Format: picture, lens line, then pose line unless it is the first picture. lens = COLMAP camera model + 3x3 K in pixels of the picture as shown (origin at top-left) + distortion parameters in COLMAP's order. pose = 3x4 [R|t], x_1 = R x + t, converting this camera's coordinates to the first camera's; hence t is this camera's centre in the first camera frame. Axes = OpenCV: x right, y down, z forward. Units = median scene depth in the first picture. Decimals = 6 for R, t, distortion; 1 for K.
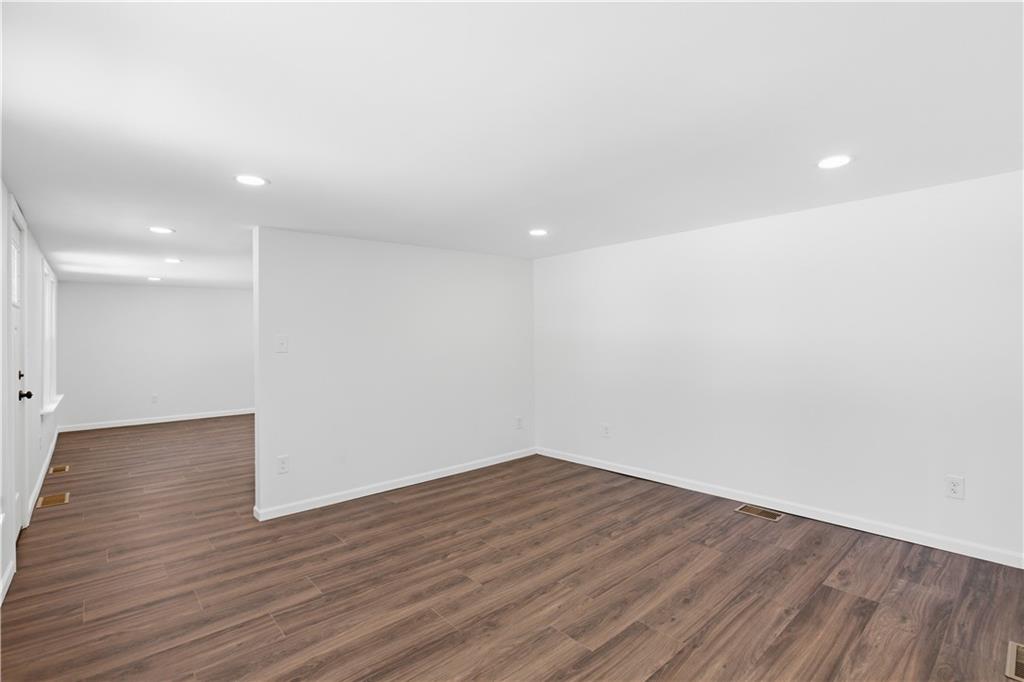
lens RADIAL K [[471.8, 0, 522.6], [0, 471.8, 340.4], [0, 0, 1]] dist [-0.000161, 0.000305]
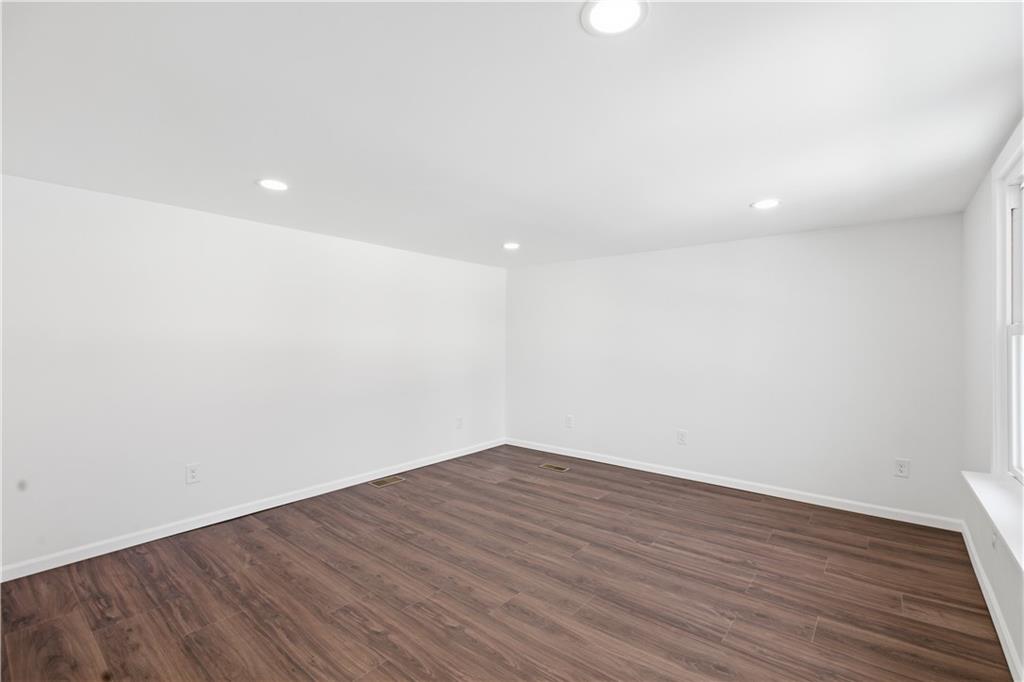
lens RADIAL K [[461.4, 0, 518.2], [0, 461.4, 341.1], [0, 0, 1]] dist [-0.000249, 0.000135]
pose [[-0.149532, 0.010212, 0.988704, -0.873784], [0.002203, 0.999948, -0.009995, 0.009477], [-0.988754, 0.000684, -0.149547, 0.972073]]
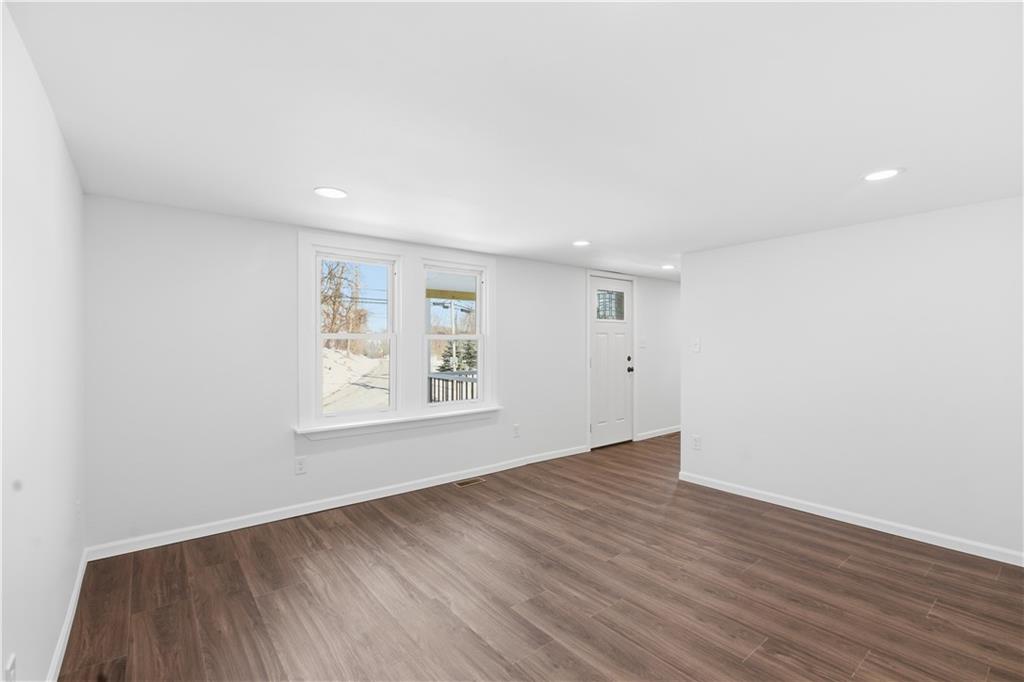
lens RADIAL K [[461.4, 0, 518.2], [0, 461.4, 341.1], [0, 0, 1]] dist [-0.000249, 0.000135]
pose [[-0.052656, 0.010182, -0.998561, 0.864392], [-0.004769, 0.999934, 0.010448, -0.013949], [0.998601, 0.005312, -0.052604, 0.718100]]
